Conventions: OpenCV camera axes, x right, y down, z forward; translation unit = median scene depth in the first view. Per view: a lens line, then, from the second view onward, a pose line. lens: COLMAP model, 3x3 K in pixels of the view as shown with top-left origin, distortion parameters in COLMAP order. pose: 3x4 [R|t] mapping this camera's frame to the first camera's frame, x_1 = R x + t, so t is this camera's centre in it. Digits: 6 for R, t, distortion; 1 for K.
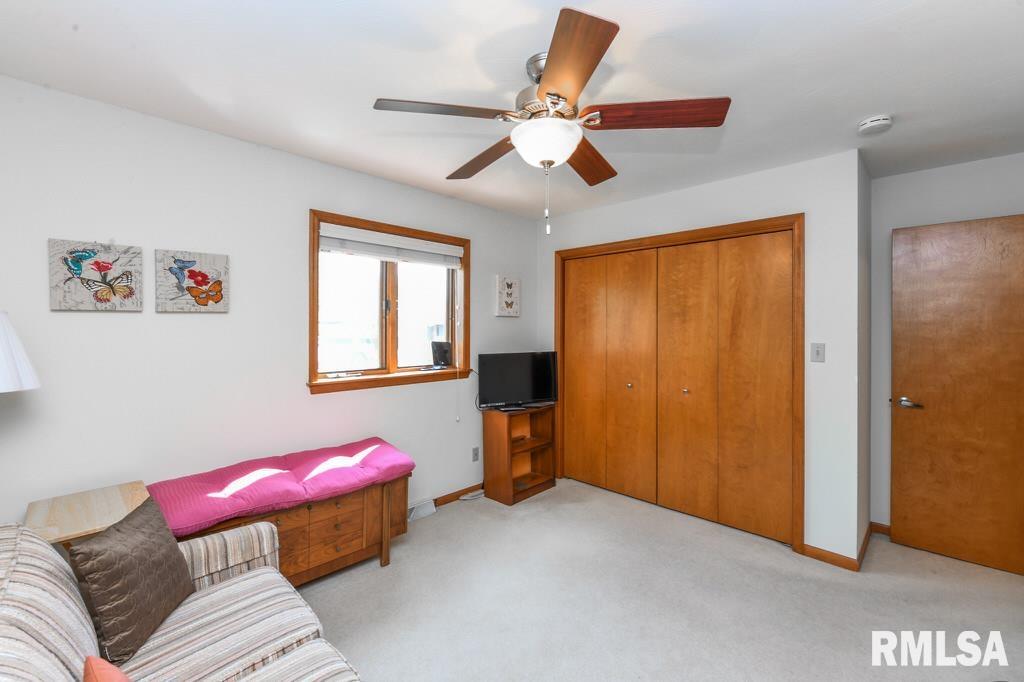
lens RADIAL K [[433.8, 0, 510.5], [0, 433.8, 322.9], [0, 0, 1]] dist [-0.002340, -0.000397]
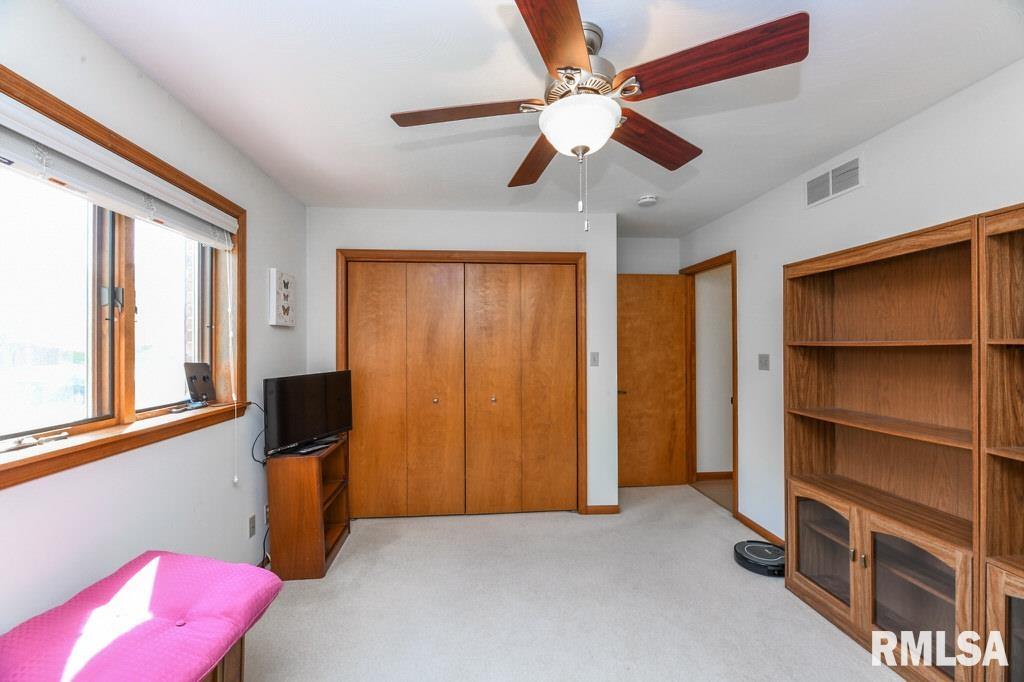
lens RADIAL K [[410.5, 0, 512.3], [0, 410.5, 341.7], [0, 0, 1]] dist [-0.000487, -0.000206]
pose [[0.655760, 0.001894, 0.754967, -0.336356], [-0.002745, 0.999996, -0.000124, 0.012768], [-0.754965, -0.001991, 0.655762, 0.297925]]
